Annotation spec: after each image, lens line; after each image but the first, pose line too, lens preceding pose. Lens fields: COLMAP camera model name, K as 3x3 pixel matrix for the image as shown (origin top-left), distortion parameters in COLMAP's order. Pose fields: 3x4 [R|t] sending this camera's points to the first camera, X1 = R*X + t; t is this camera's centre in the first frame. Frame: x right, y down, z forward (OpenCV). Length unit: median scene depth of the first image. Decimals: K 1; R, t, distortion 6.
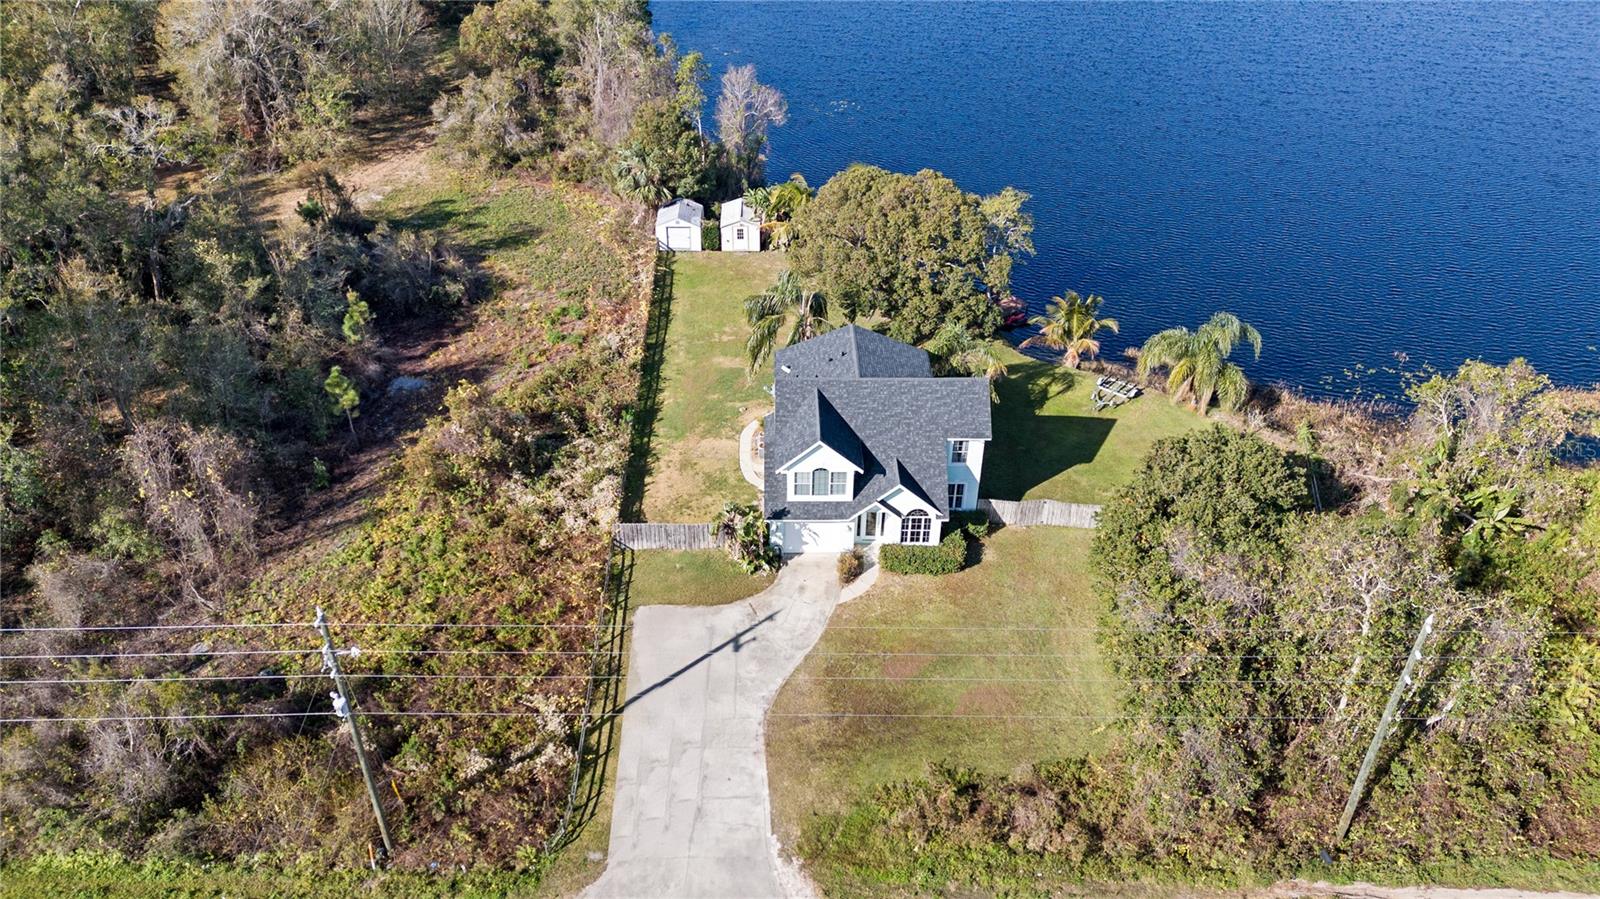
lens RADIAL K [[1178.0, 0, 812.8], [0, 1178.0, 451.1], [0, 0, 1]] dist [0.063870, -0.055529]
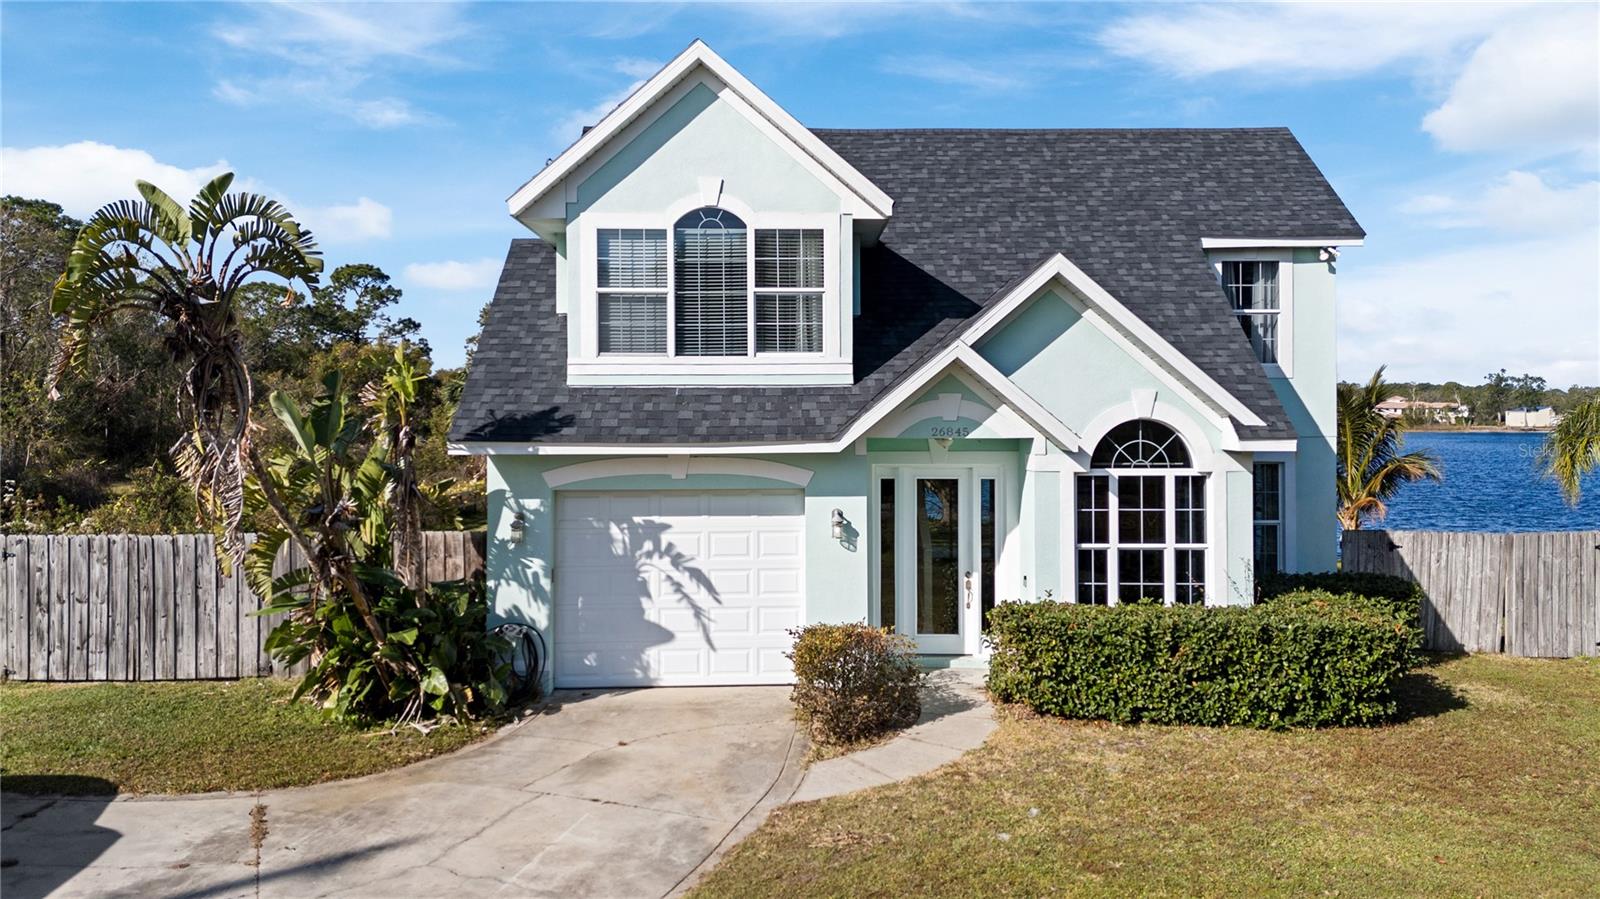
lens RADIAL K [[1178.0, 0, 817.4], [0, 1178.0, 410.8], [0, 0, 1]] dist [0.063870, -0.055529]
pose [[0.999737, -0.022952, 0.000342, 0.025955], [0.019028, 0.820294, -0.571625, 0.173908], [0.012839, 0.571481, 0.820515, 0.797256]]
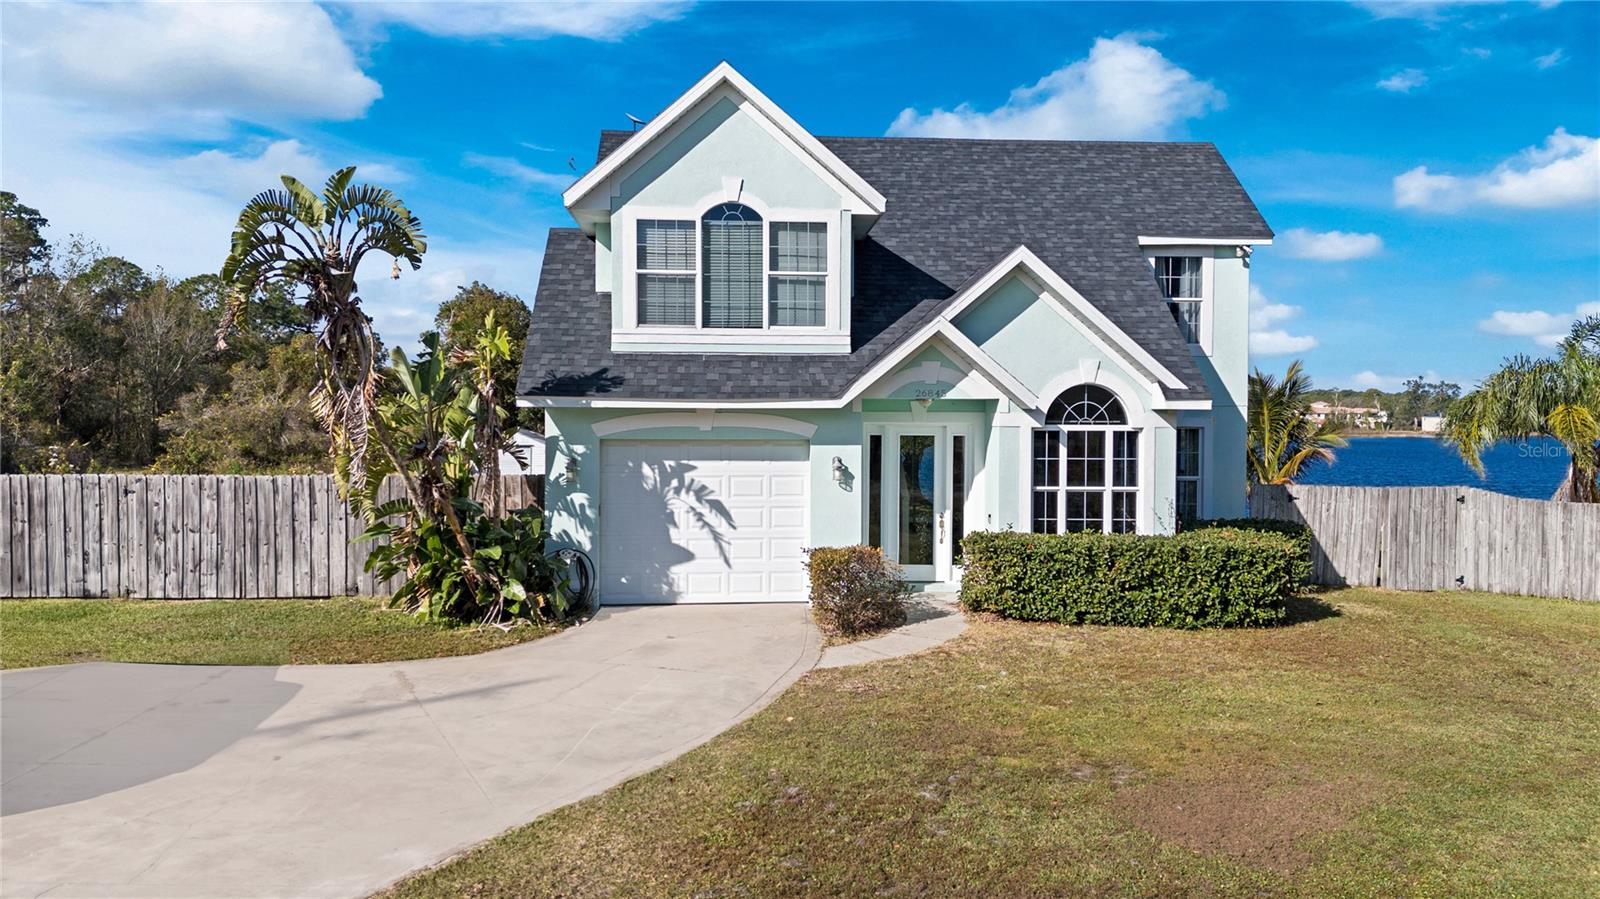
lens RADIAL K [[1178.0, 0, 807.9], [0, 1178.0, 451.1], [0, 0, 1]] dist [0.063870, -0.055529]
pose [[0.998872, -0.016820, 0.044407, 0.010837], [0.038338, 0.837459, -0.545153, 0.207006], [-0.028020, 0.546241, 0.837159, 0.765379]]
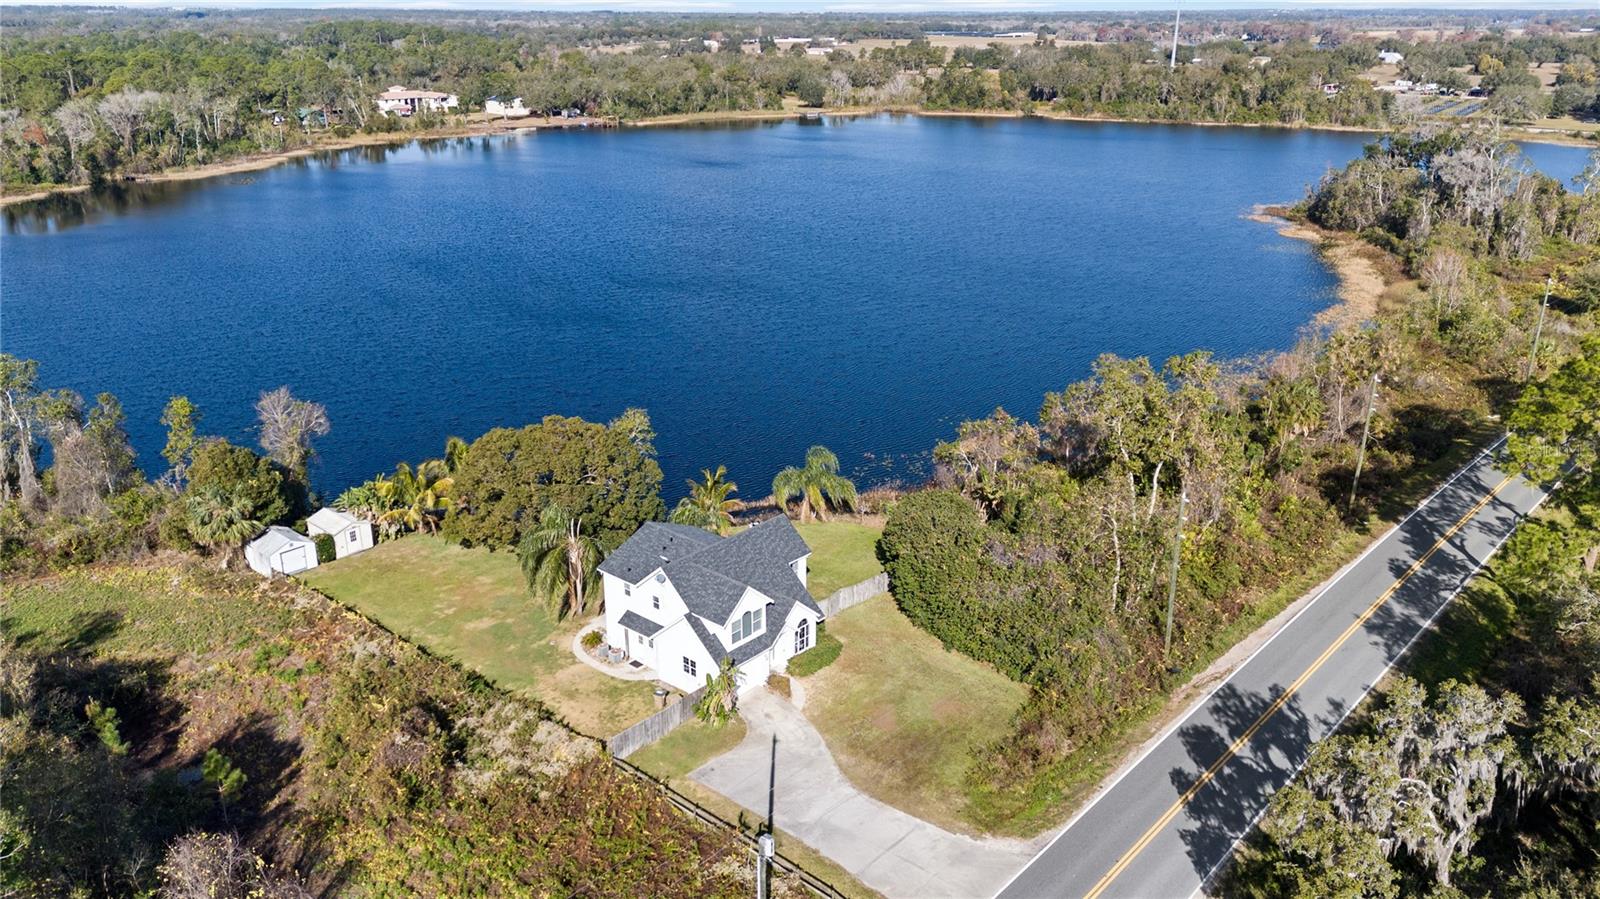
lens RADIAL K [[1178.0, 0, 809.2], [0, 1178.0, 446.2], [0, 0, 1]] dist [0.063870, -0.055529]
pose [[0.681280, -0.268040, 0.681184, -0.705611], [0.425769, 0.902051, -0.070880, -0.025066], [-0.595464, 0.338317, 0.728673, 0.012794]]
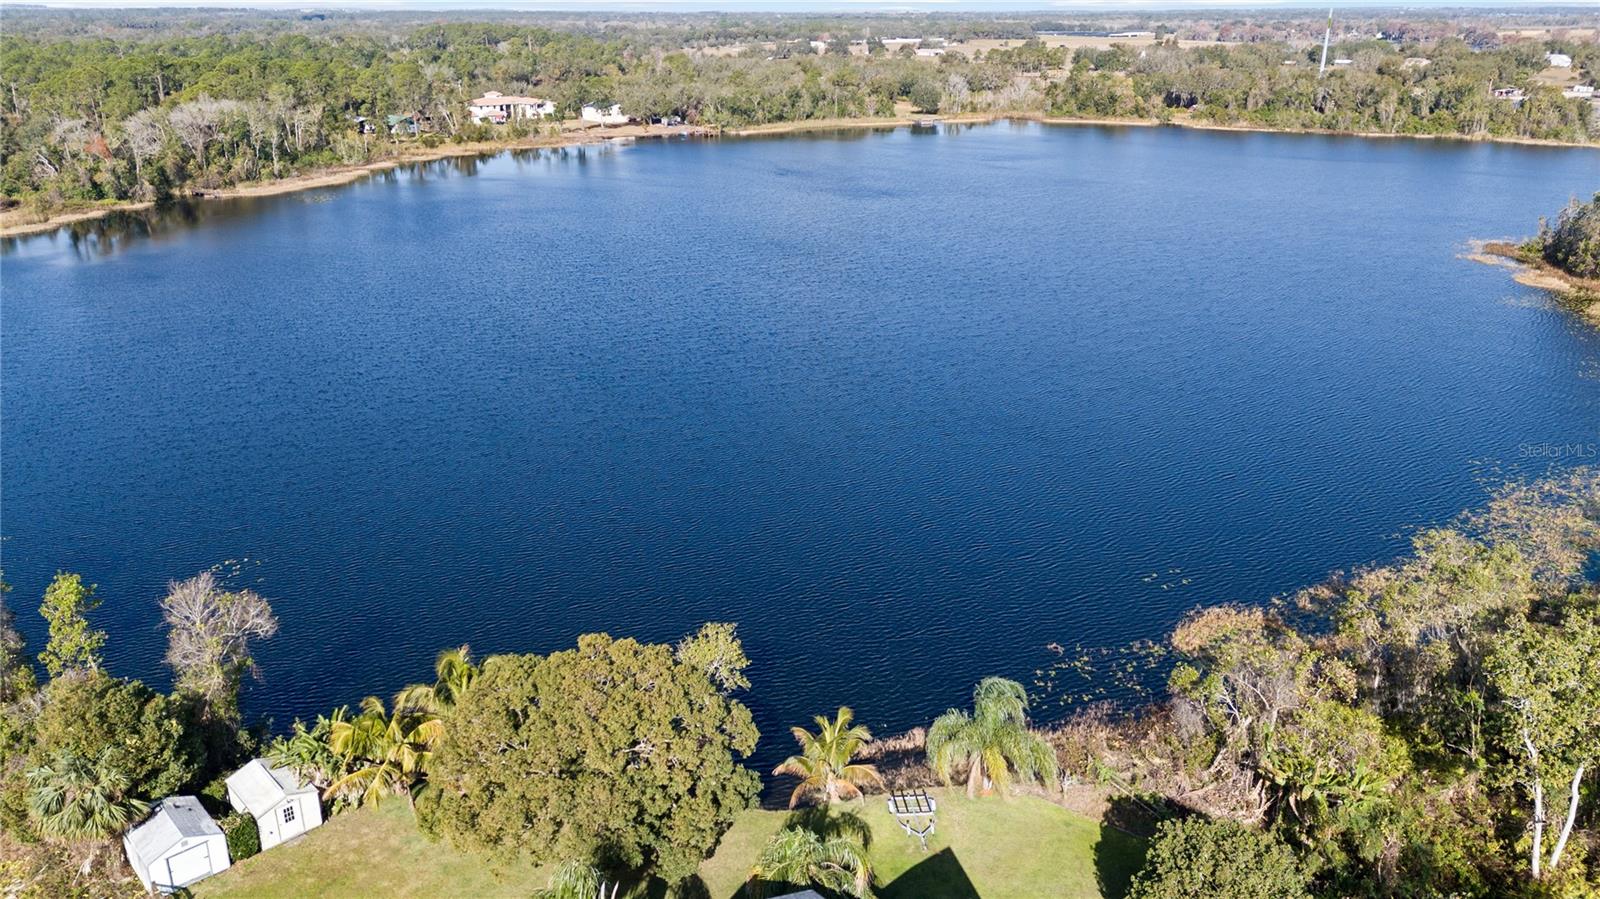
lens RADIAL K [[1178.0, 0, 808.7], [0, 1178.0, 451.1], [0, 0, 1]] dist [0.063870, -0.055529]
pose [[0.740394, -0.251139, 0.623496, -0.320506], [0.394414, 0.913427, -0.100441, -0.285247], [-0.544293, 0.320281, 0.775348, 0.398651]]
